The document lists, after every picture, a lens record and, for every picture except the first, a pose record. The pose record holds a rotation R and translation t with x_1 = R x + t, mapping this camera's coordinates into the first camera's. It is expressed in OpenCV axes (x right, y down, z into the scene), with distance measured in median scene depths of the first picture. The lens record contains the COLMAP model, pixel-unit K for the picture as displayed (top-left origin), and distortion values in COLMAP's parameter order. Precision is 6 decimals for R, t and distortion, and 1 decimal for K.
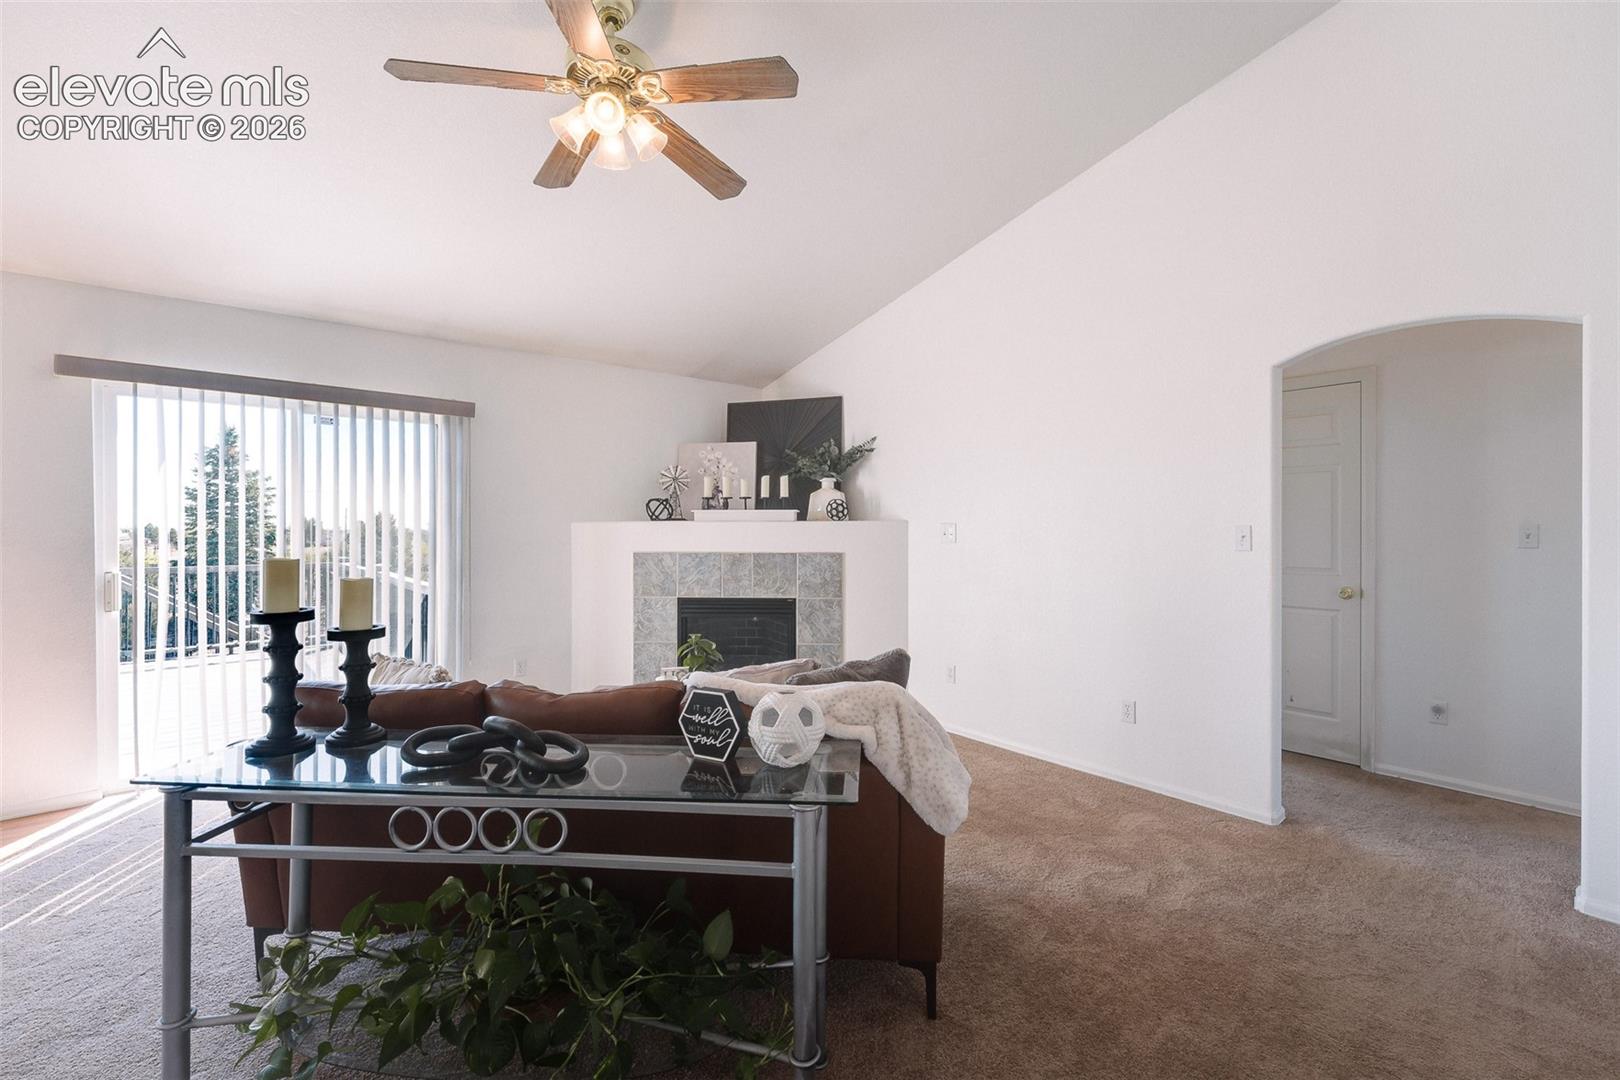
lens RADIAL K [[691.6, 0, 802.1], [0, 691.6, 525.0], [0, 0, 1]] dist [0.001574, 0.001037]
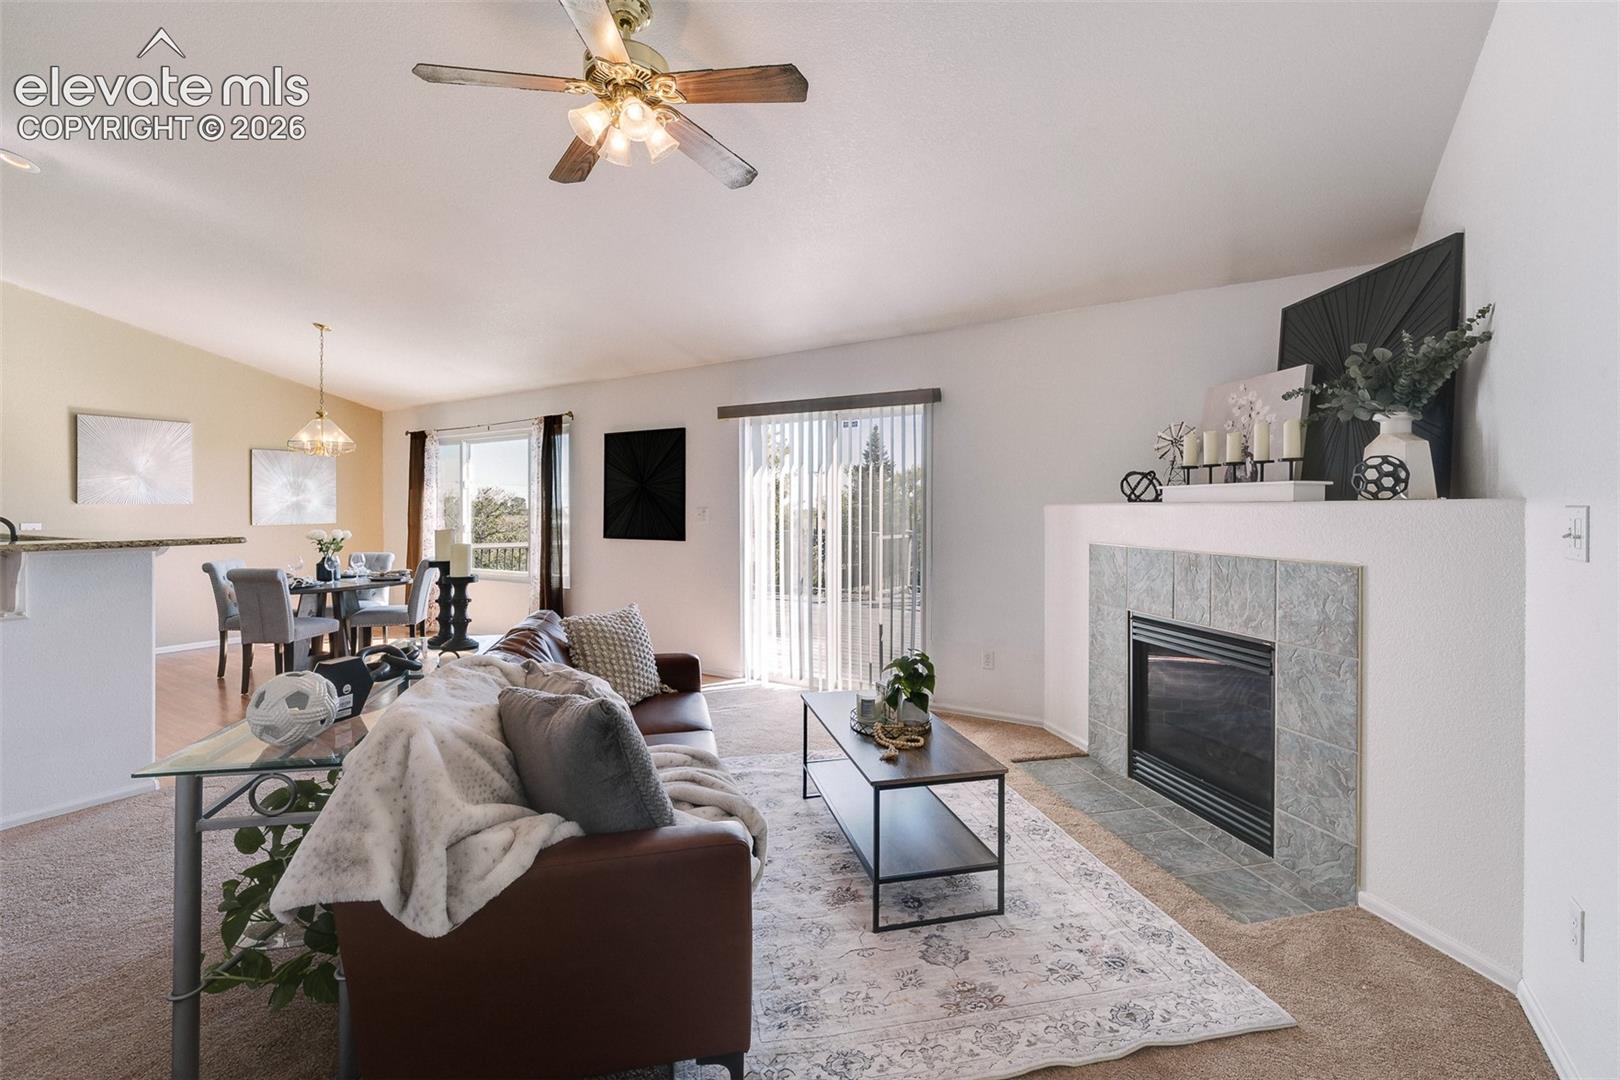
lens RADIAL K [[691.6, 0, 813.6], [0, 691.6, 508.3], [0, 0, 1]] dist [0.001574, 0.001037]
pose [[0.296069, 0.001299, -0.955166, 0.400995], [0.001787, 0.999997, 0.001914, -0.001651], [0.955165, -0.002274, 0.296066, 0.482082]]
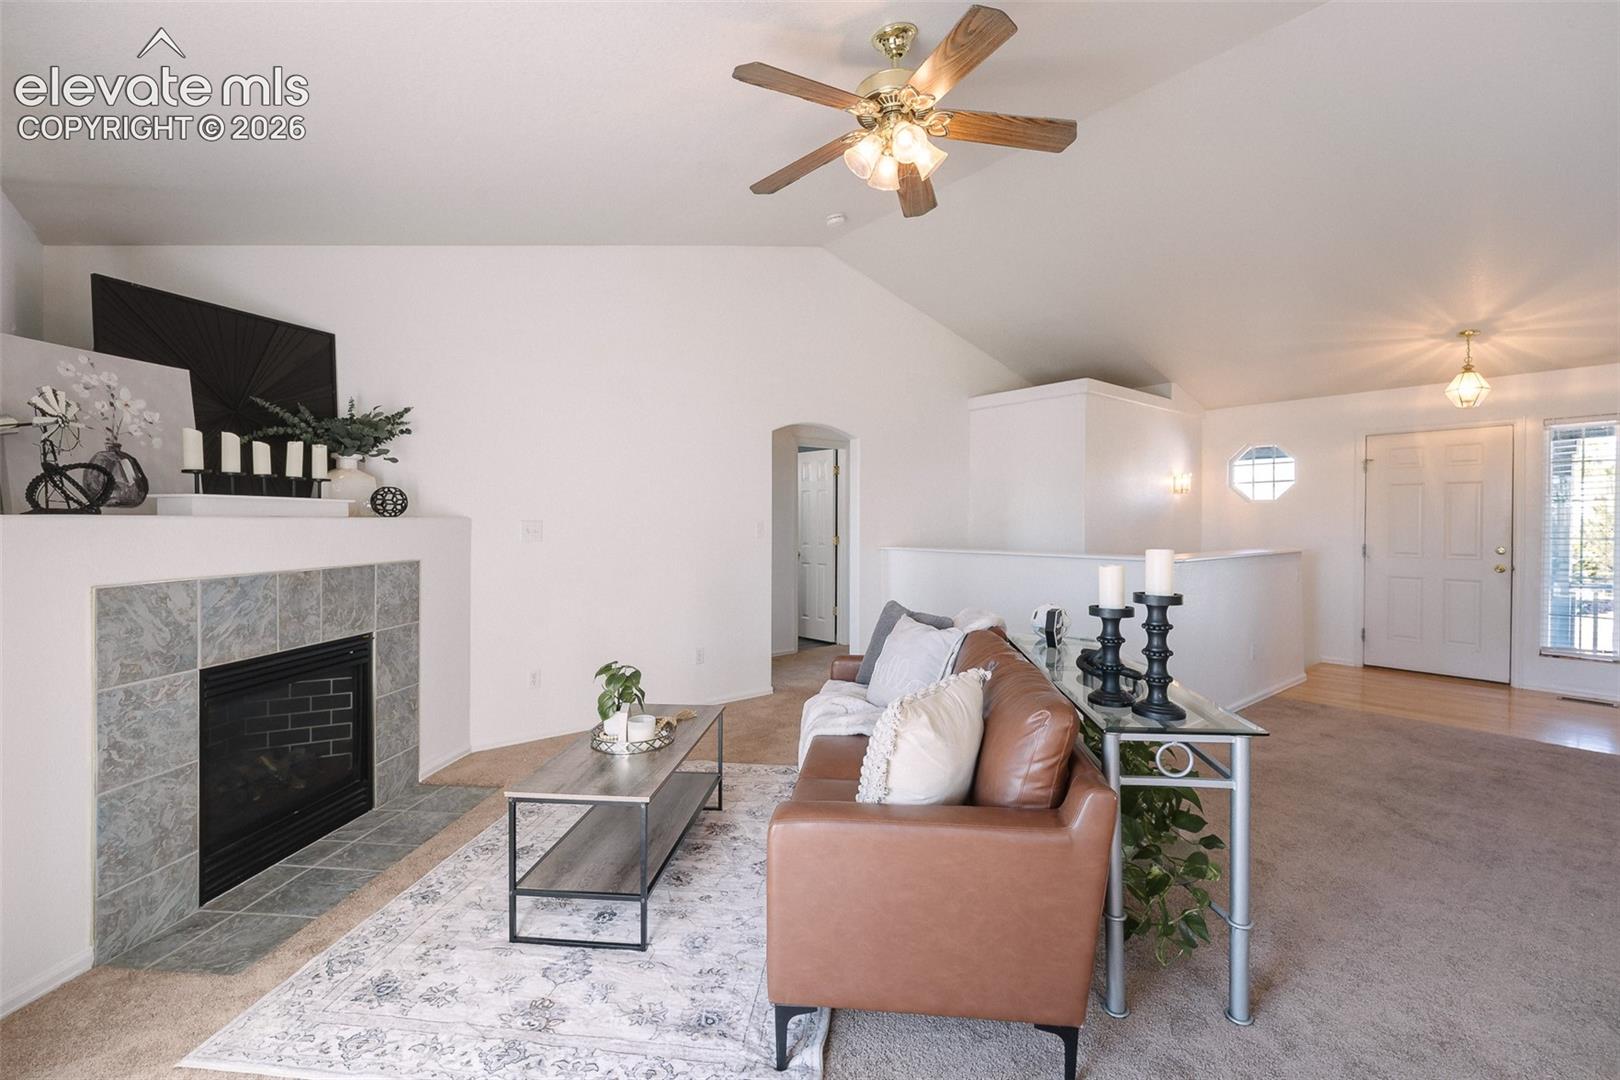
lens RADIAL K [[691.6, 0, 816.6], [0, 691.6, 531.1], [0, 0, 1]] dist [0.001574, 0.001037]
pose [[0.020930, -0.013703, 0.999687, -0.664976], [0.001964, 0.999905, 0.013665, -0.000462], [-0.999779, 0.001677, 0.020955, 0.546835]]
